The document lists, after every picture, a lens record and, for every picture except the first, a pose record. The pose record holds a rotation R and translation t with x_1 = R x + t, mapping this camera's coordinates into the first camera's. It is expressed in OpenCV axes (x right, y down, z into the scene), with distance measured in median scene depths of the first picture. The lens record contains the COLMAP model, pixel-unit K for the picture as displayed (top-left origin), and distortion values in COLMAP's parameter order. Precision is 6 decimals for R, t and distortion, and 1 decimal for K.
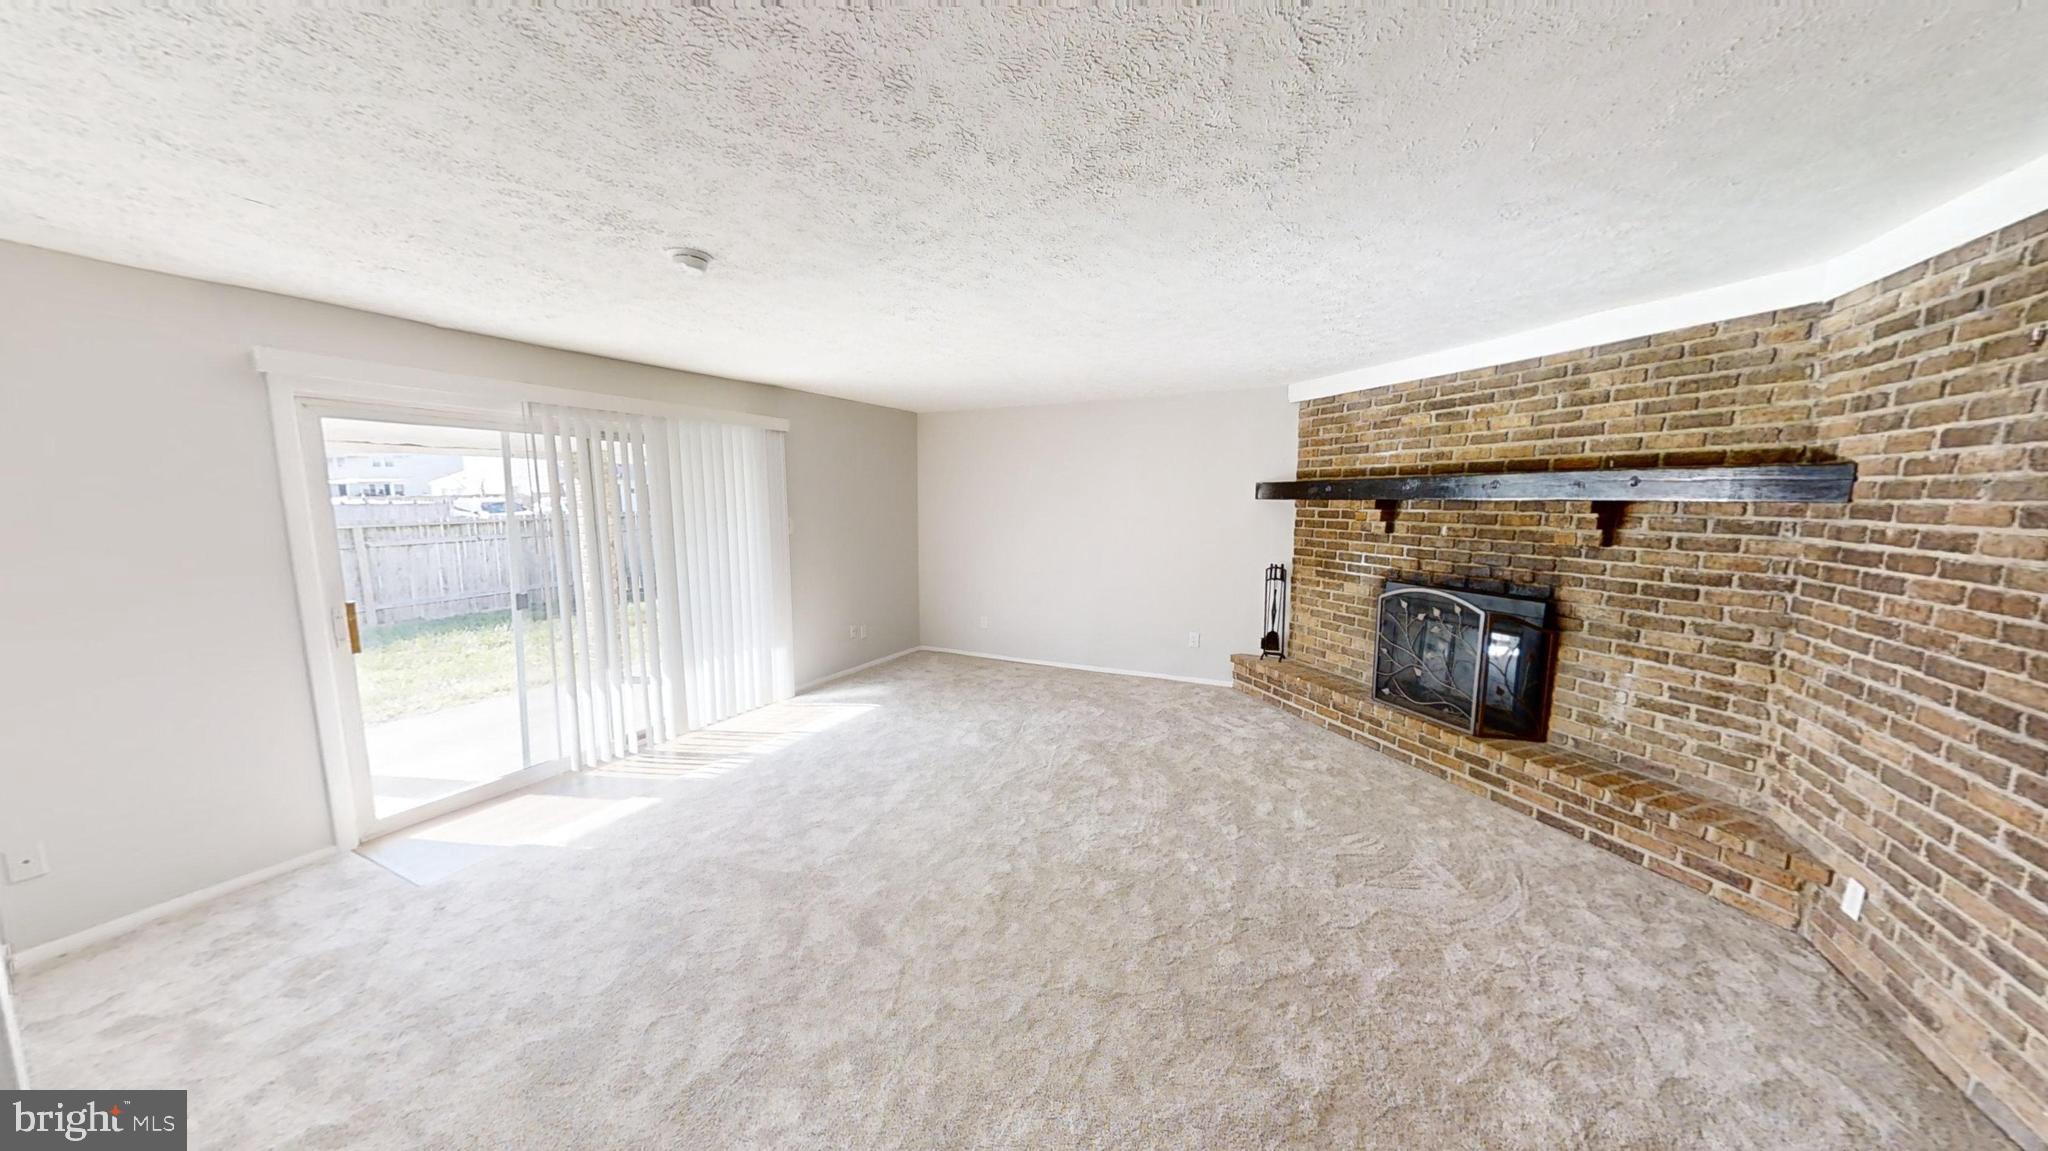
lens RADIAL K [[643.3, 0, 1029.5], [0, 643.3, 579.6], [0, 0, 1]] dist [-0.000645, -0.000070]
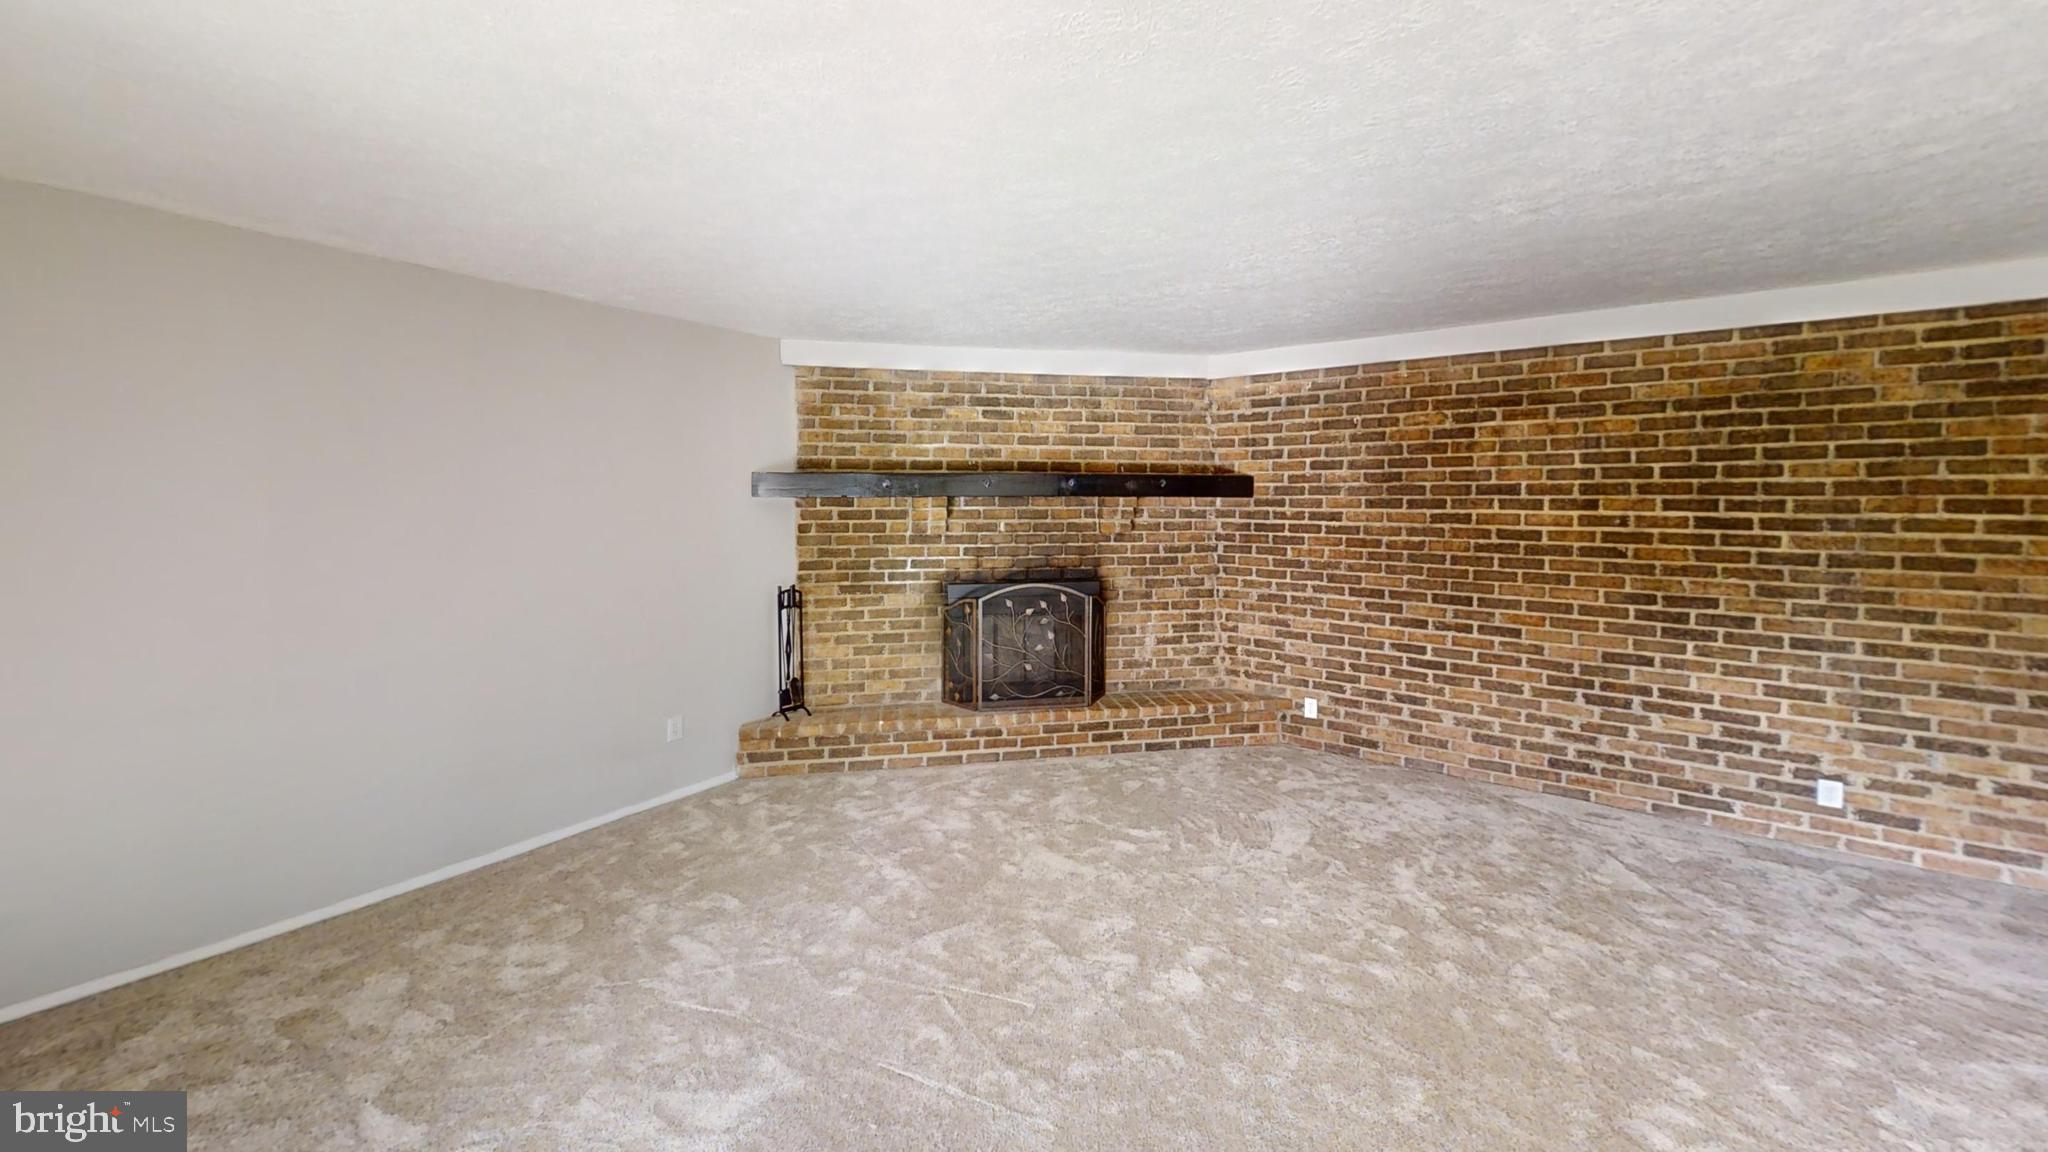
lens RADIAL K [[705.7, 0, 1024.0], [0, 705.7, 576.0], [0, 0, 1]] dist [-0.030163, 0.000021]
pose [[0.161350, -0.105096, 0.981285, -0.455241], [0.124936, 0.988489, 0.085325, -0.089989], [-0.978957, 0.108831, 0.172623, 0.783229]]
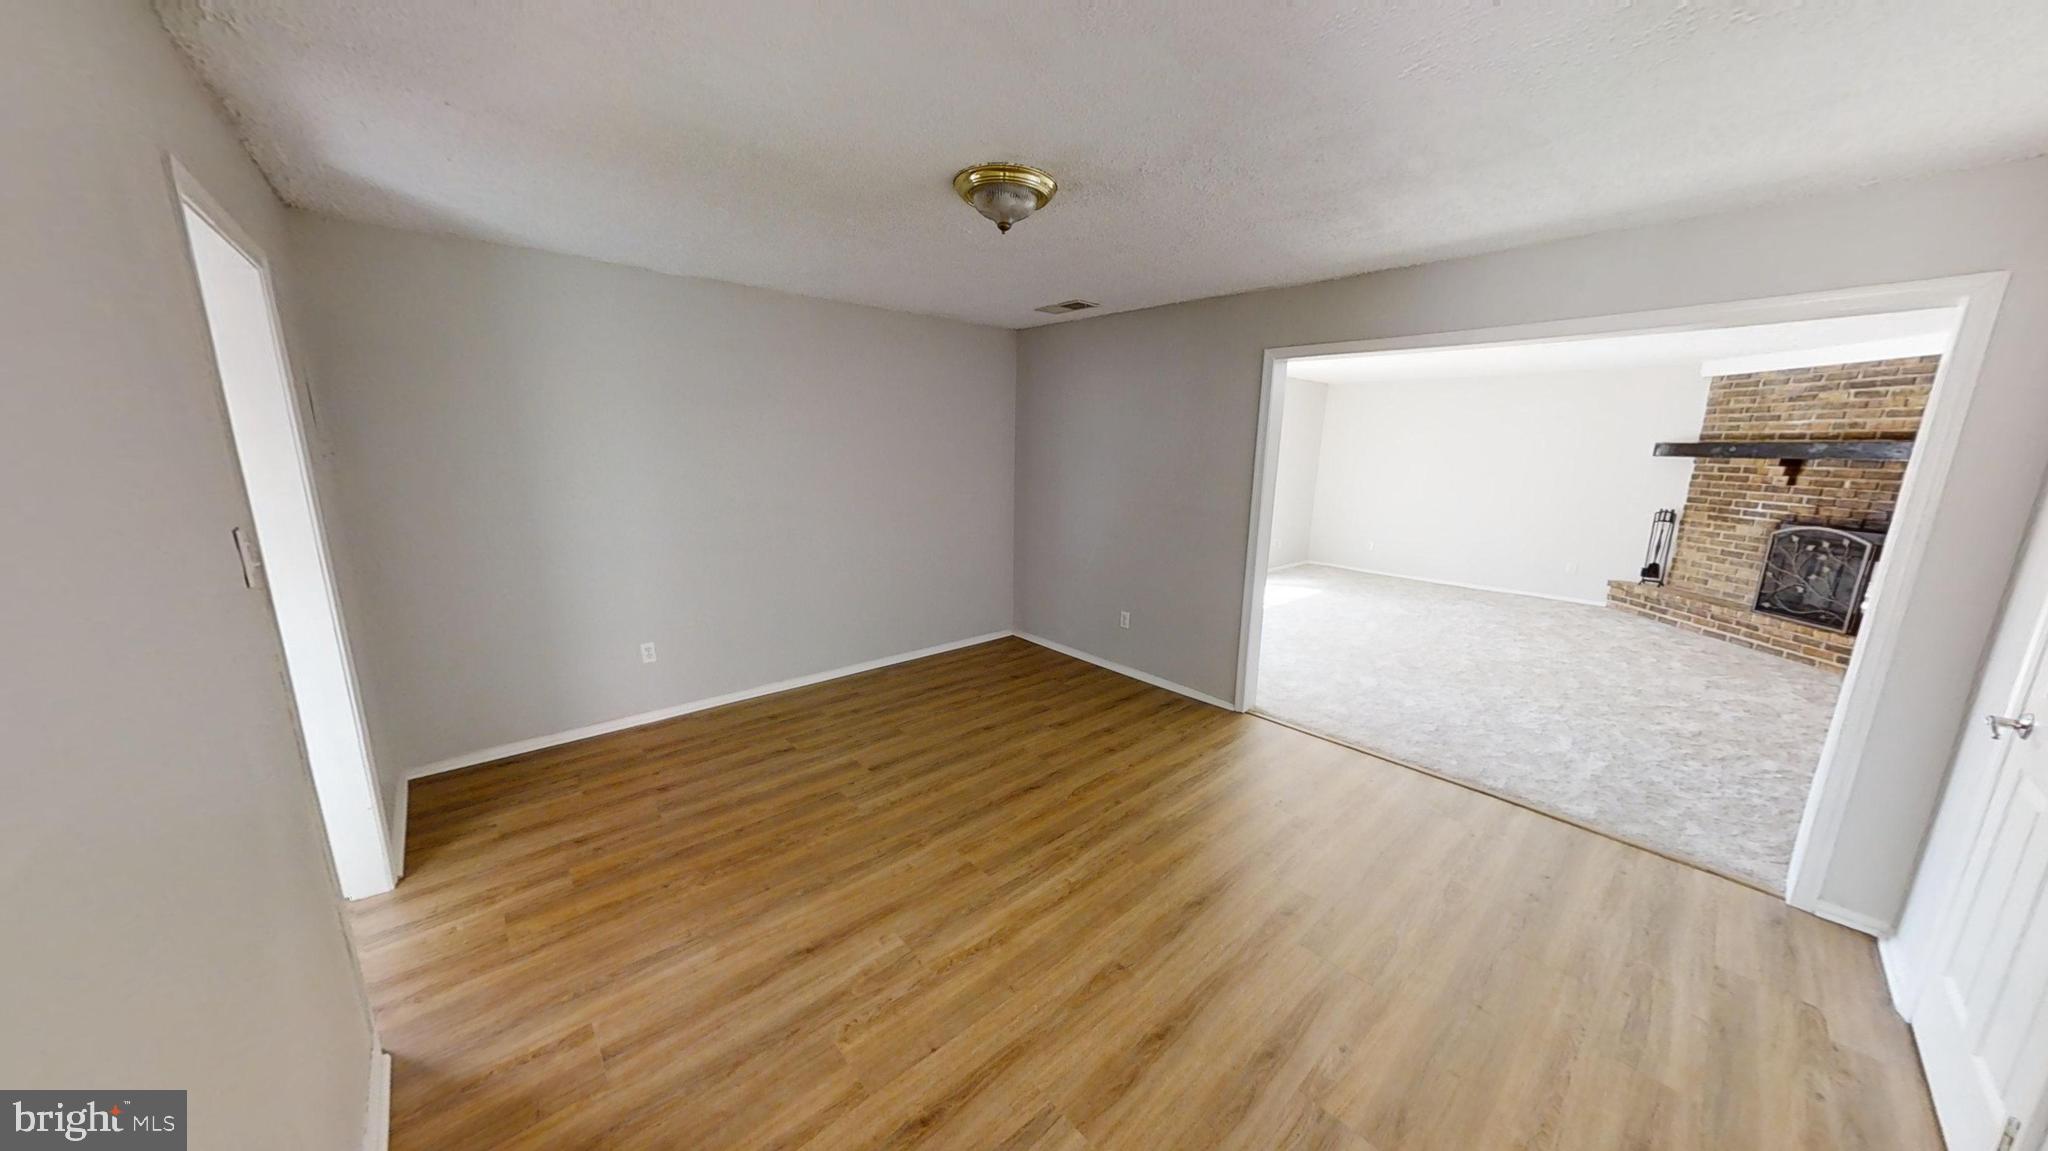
lens RADIAL K [[643.3, 0, 1029.5], [0, 643.3, 579.6], [0, 0, 1]] dist [-0.000645, -0.000070]
pose [[0.930150, 0.091730, -0.355538, -0.405760], [-0.063272, 0.993849, 0.090884, 0.100455], [0.361688, -0.062040, 0.930233, -0.805127]]
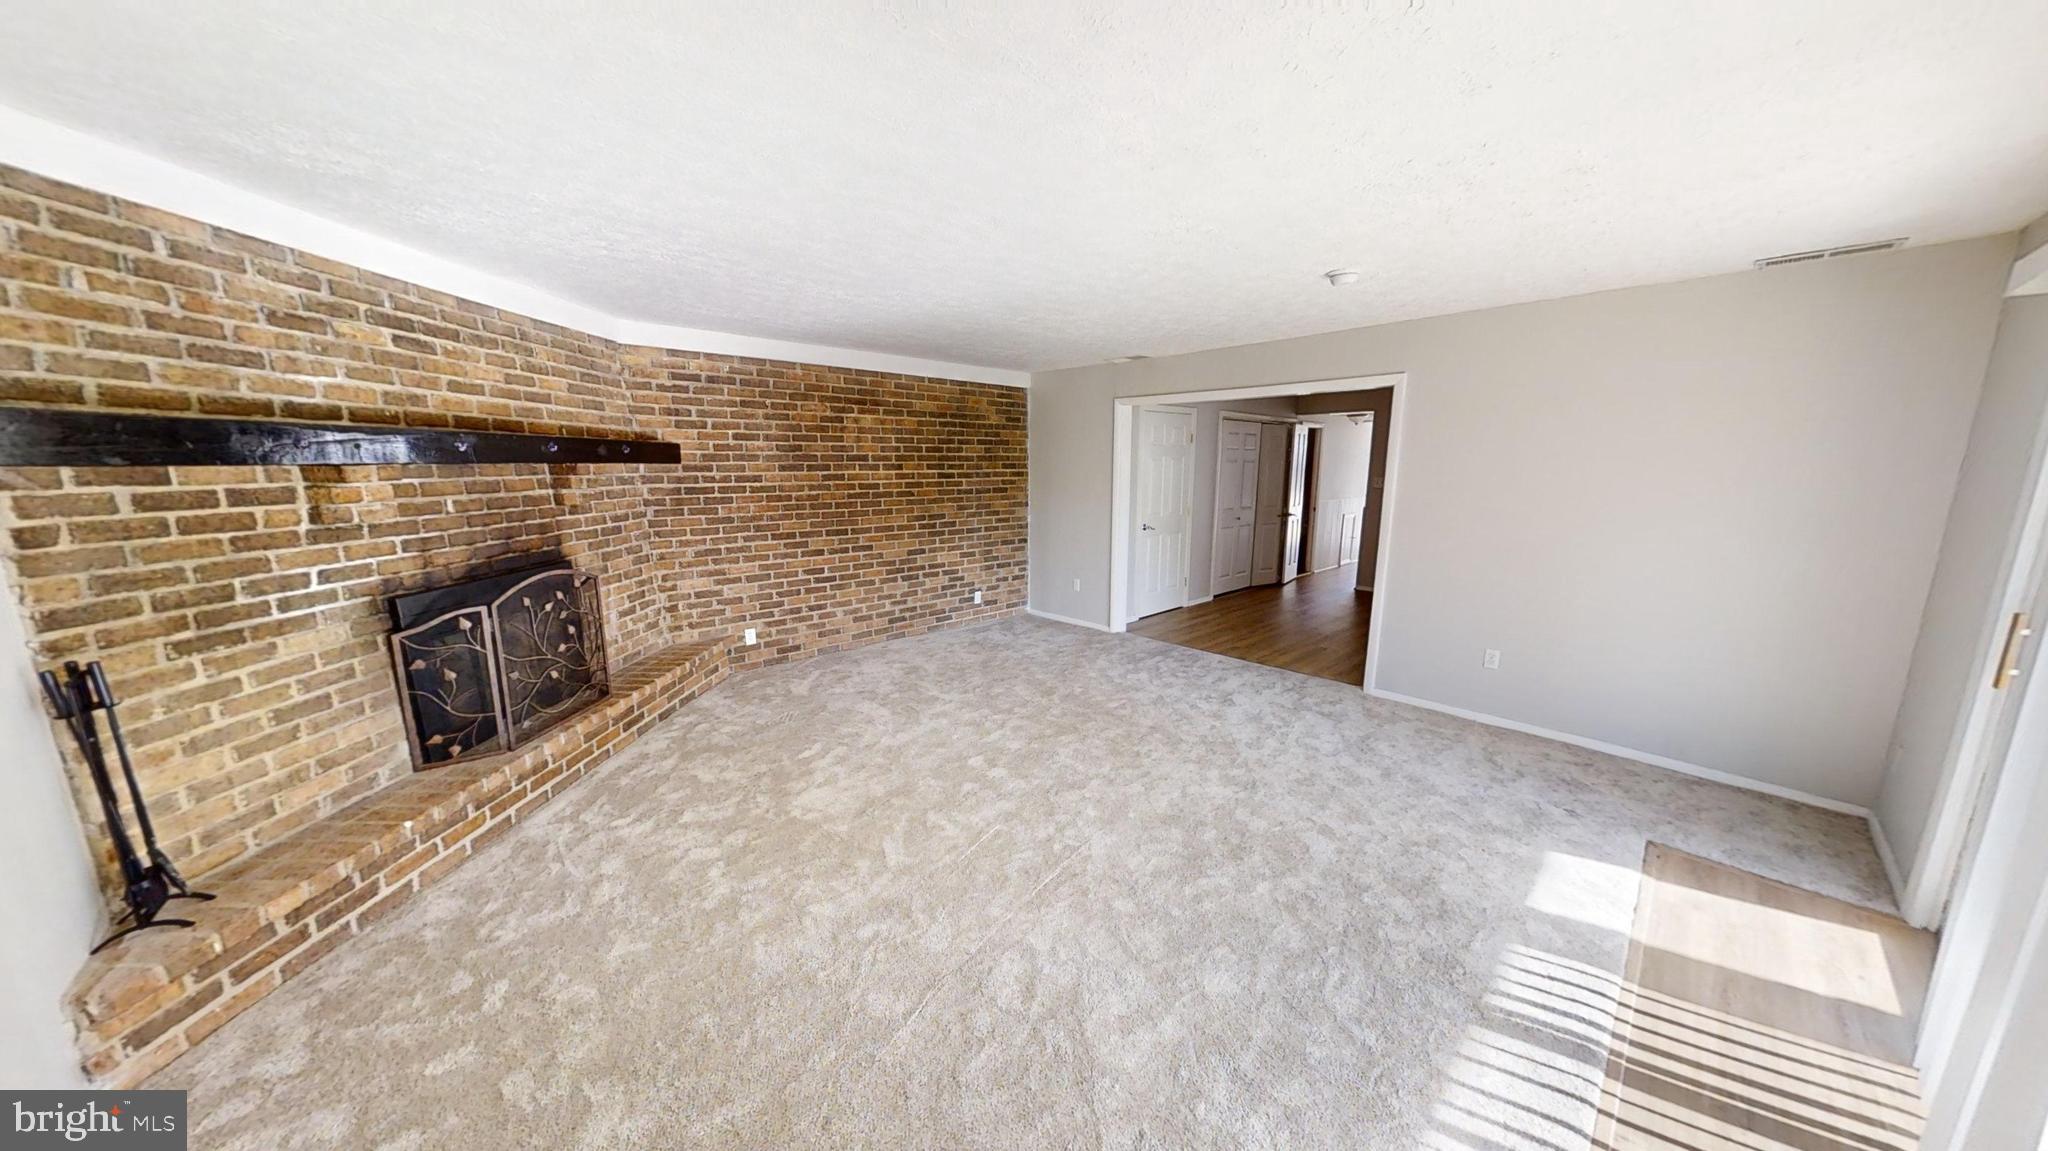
lens RADIAL K [[608.3, 0, 1027.0], [0, 608.3, 569.8], [0, 0, 1]] dist [0.000391, 0.000062]
pose [[-0.927805, -0.061394, 0.367979, -0.229176], [0.050752, 0.956424, 0.287535, -0.173179], [-0.369597, 0.285453, -0.884260, 1.395856]]
